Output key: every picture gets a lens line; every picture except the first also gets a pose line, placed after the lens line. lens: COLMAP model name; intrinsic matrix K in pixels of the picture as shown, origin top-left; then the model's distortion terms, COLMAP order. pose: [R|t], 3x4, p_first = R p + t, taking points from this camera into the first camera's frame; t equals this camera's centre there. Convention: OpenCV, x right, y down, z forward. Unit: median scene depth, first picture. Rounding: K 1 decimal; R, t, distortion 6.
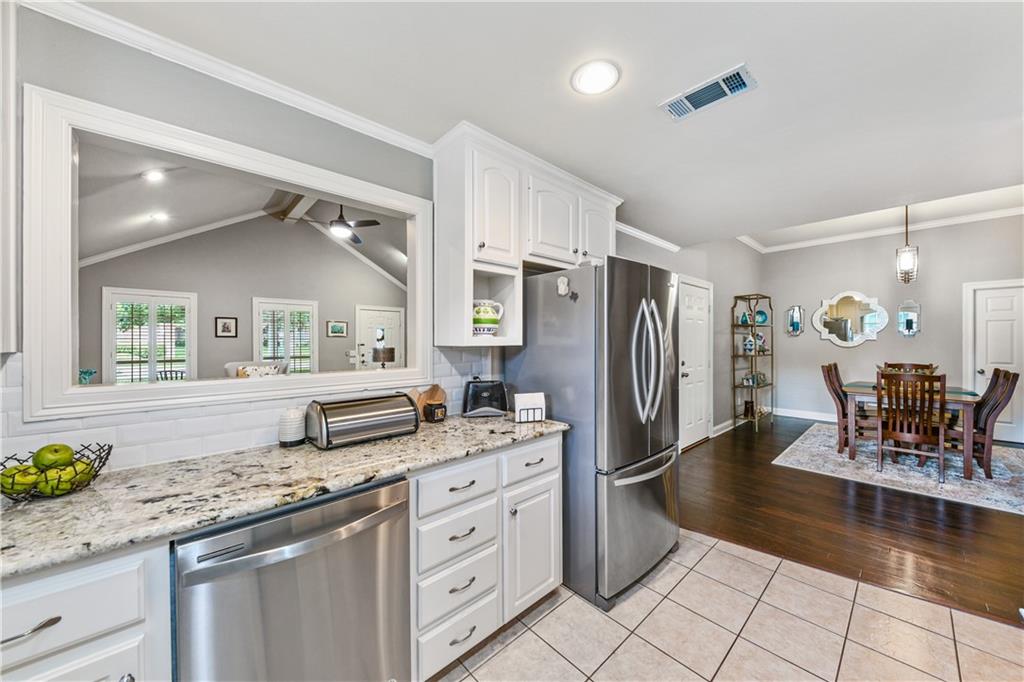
lens RADIAL K [[360.4, 0, 515.3], [0, 360.4, 340.1], [0, 0, 1]] dist [0.001373, -0.004934]
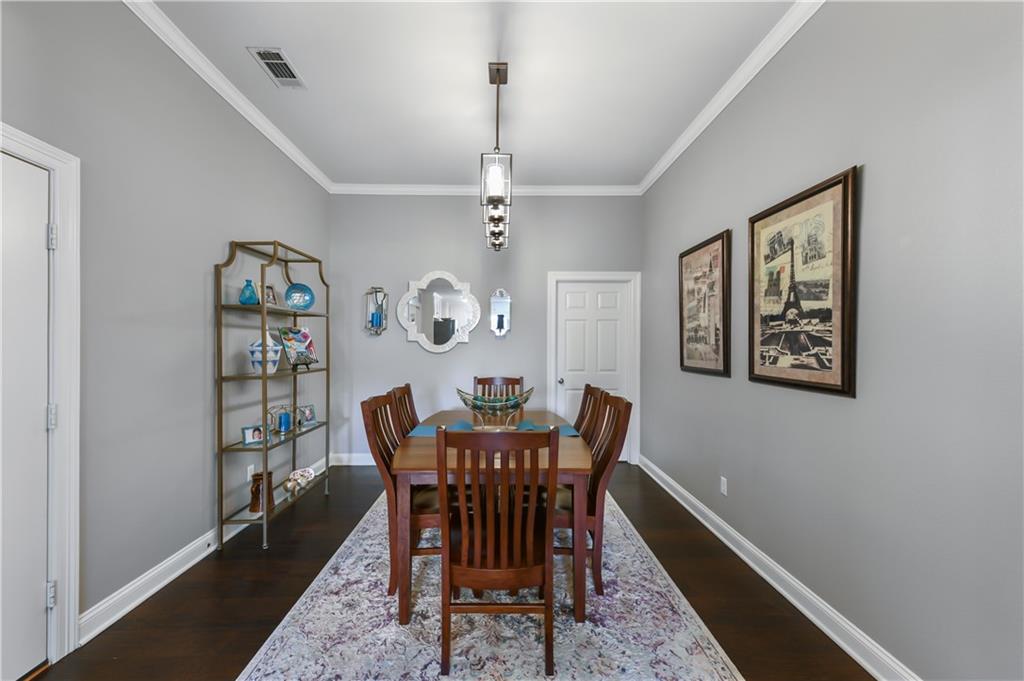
lens RADIAL K [[397.8, 0, 515.1], [0, 397.8, 340.5], [0, 0, 1]] dist [0.014348, -0.000324]
pose [[0.648662, 0.006446, 0.761049, 0.472692], [-0.005861, 0.999977, -0.003475, -0.001981], [-0.761054, -0.002206, 0.648685, 0.425555]]
